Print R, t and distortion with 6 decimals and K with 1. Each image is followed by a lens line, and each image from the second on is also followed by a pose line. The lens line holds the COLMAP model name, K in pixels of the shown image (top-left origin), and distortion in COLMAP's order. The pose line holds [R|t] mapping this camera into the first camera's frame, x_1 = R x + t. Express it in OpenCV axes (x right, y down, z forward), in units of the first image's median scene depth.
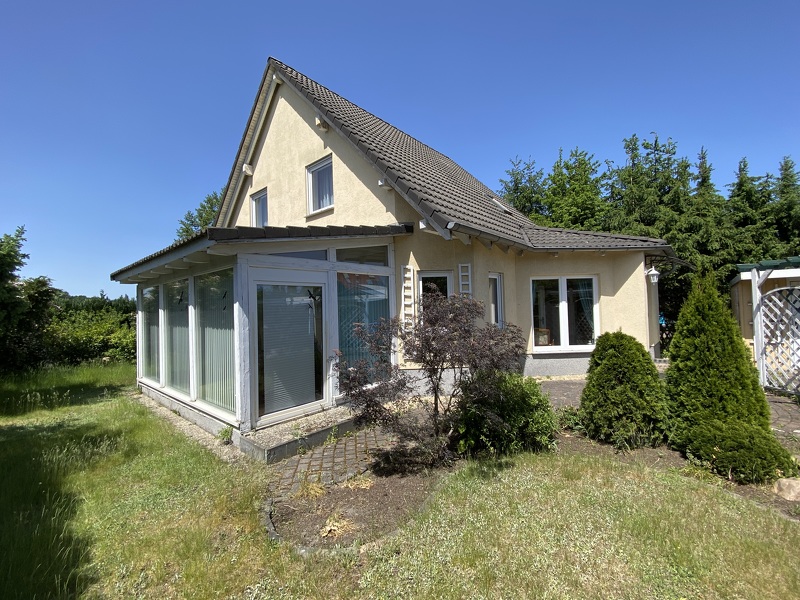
lens RADIAL K [[347.1, 0, 395.2], [0, 347.1, 296.5], [0, 0, 1]] dist [-0.010677, -0.005167]
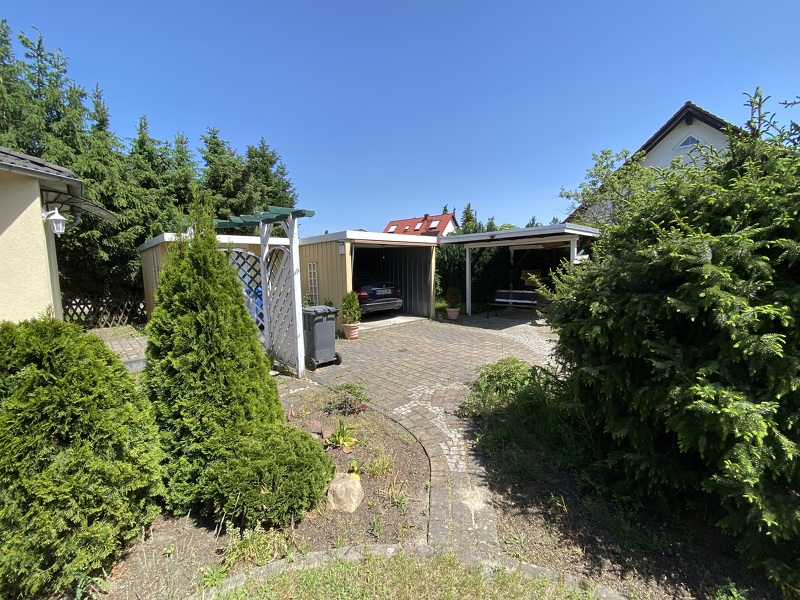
lens RADIAL K [[347.1, 0, 400.1], [0, 347.1, 299.6], [0, 0, 1]] dist [-0.010677, -0.005167]
pose [[0.083501, -0.072690, 0.993853, 0.160097], [-0.016987, 0.997087, 0.074354, 0.024427], [-0.996363, -0.023091, 0.082023, 0.305571]]
